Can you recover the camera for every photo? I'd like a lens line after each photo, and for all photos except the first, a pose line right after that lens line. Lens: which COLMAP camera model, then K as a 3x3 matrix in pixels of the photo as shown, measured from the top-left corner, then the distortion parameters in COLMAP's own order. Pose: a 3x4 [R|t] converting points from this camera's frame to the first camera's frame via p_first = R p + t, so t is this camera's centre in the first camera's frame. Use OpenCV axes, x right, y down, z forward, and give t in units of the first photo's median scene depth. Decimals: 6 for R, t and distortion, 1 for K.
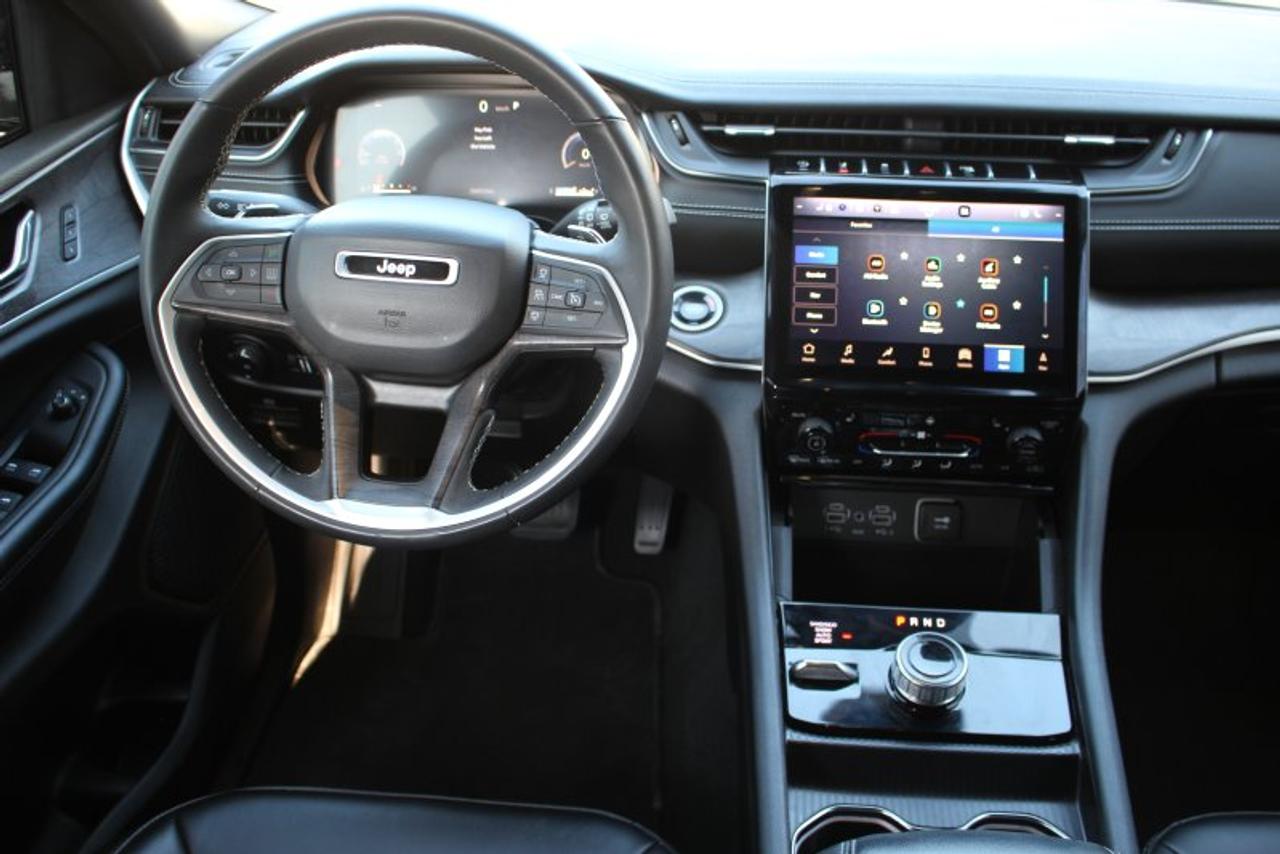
lens RADIAL K [[1251.1, 0, 624.5], [0, 1251.1, 432.7], [0, 0, 1]] dist [-0.113018, 0.000000]
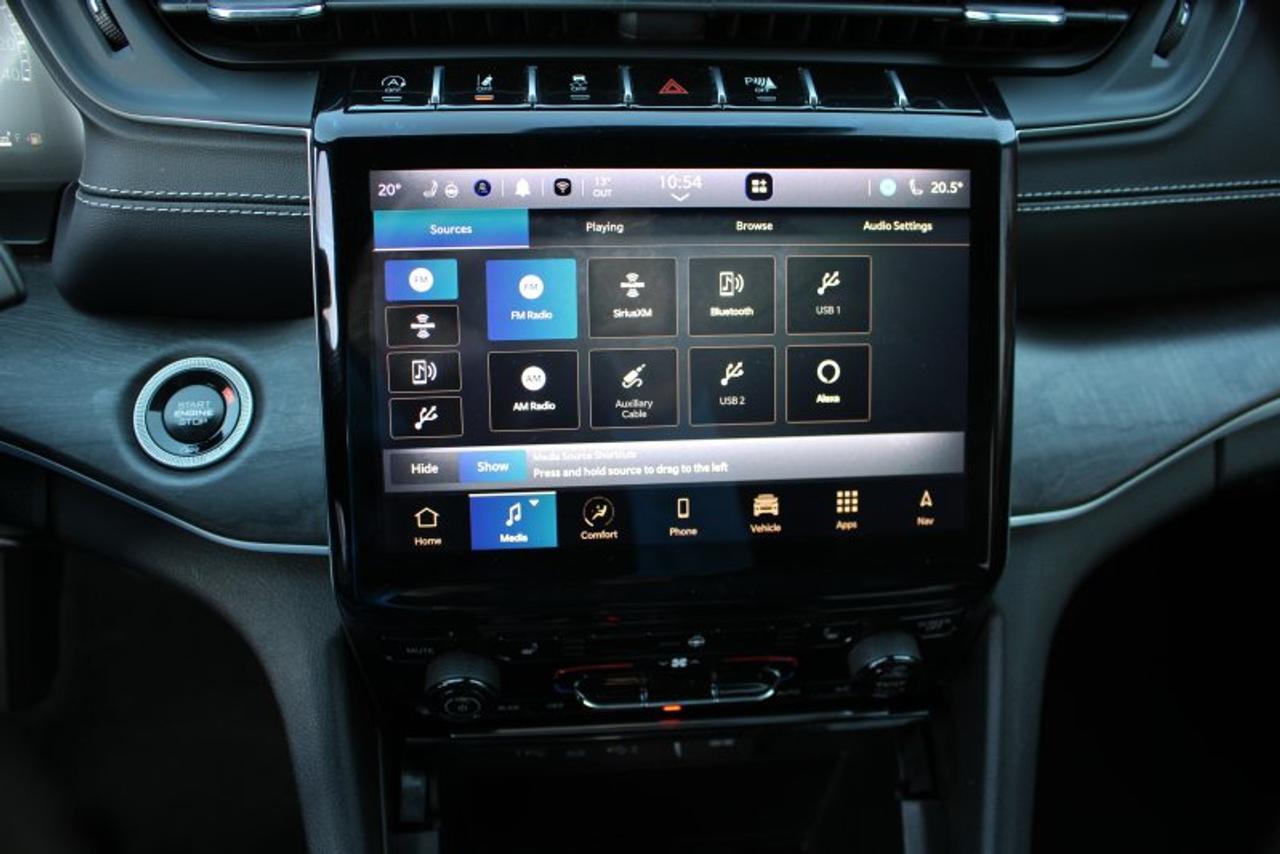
lens RADIAL K [[1049.4, 0, 640.2], [0, 1049.4, 426.0], [0, 0, 1]] dist [-0.153789, 0.110996]
pose [[0.979660, -0.084691, 0.181917, 0.157410], [0.045741, 0.976953, 0.208494, -0.174431], [-0.195382, -0.195932, 0.960956, 0.630005]]
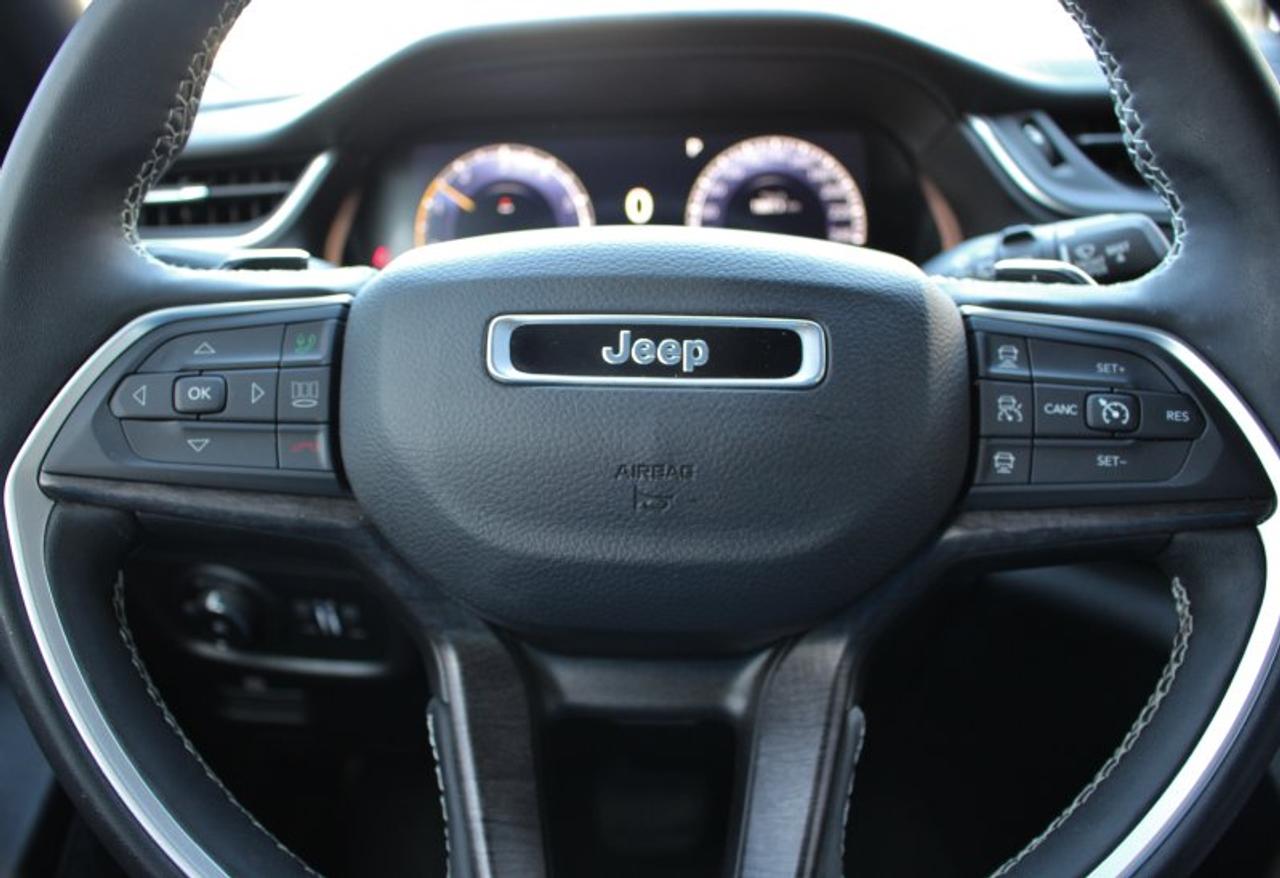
lens RADIAL K [[1098.9, 0, 599.0], [0, 1098.9, 452.1], [0, 0, 1]] dist [-0.134666, 0.028653]
pose [[0.996374, -0.054862, 0.065035, -0.196129], [0.065924, 0.981004, -0.182441, -0.038464], [-0.053791, 0.186067, 0.981064, 0.601437]]
